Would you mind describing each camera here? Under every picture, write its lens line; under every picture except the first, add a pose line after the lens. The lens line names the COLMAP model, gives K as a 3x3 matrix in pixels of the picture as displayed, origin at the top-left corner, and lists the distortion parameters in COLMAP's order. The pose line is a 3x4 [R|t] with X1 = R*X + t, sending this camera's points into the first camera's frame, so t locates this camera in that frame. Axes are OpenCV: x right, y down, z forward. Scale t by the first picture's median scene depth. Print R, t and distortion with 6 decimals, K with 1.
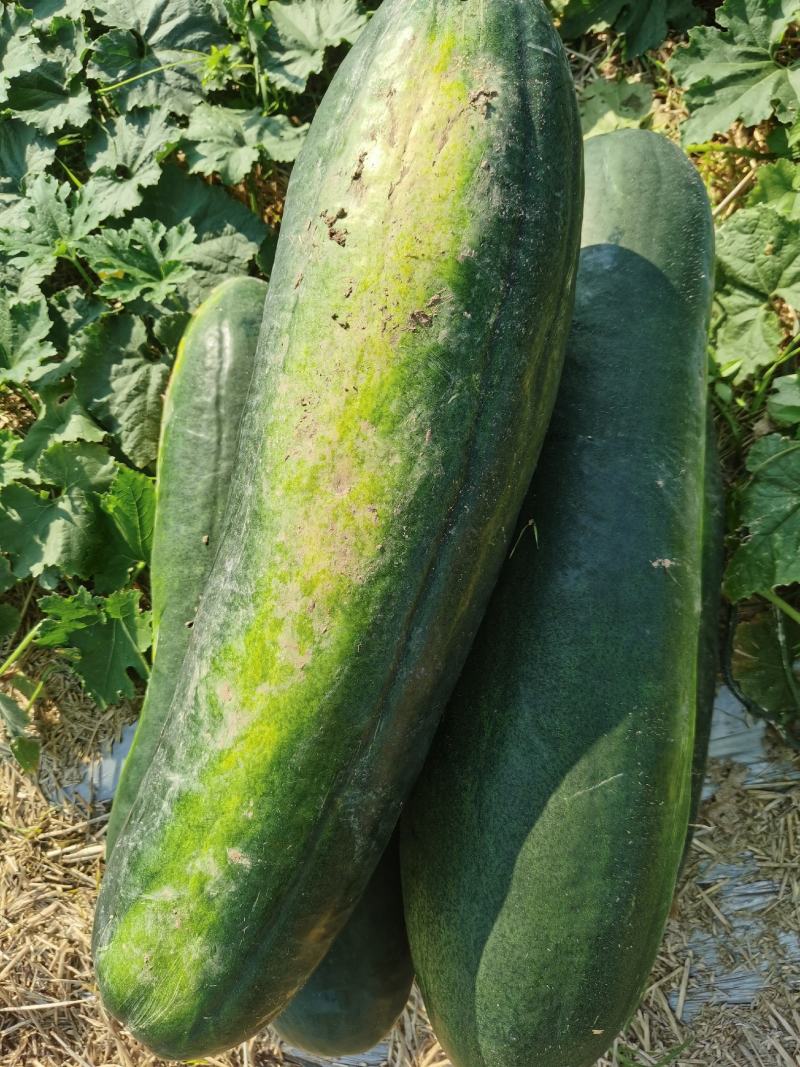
lens RADIAL K [[828.4, 0, 400.0], [0, 828.4, 533.5], [0, 0, 1]] dist [-0.005763, 0.013693]
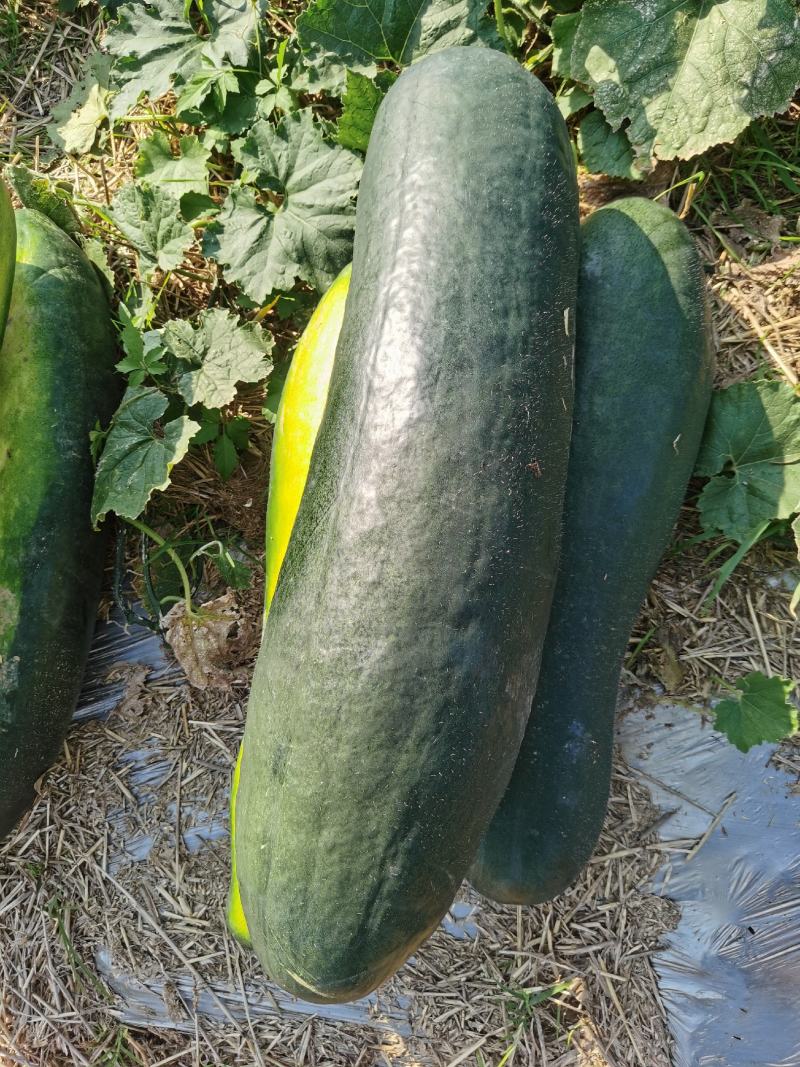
lens RADIAL K [[828.4, 0, 400.0], [0, 828.4, 533.5], [0, 0, 1]] dist [-0.005763, 0.013693]
pose [[0.996752, -0.073313, 0.033320, 0.640296], [0.070764, 0.994882, 0.072128, 0.027059], [-0.038437, -0.069536, 0.996839, -0.149039]]
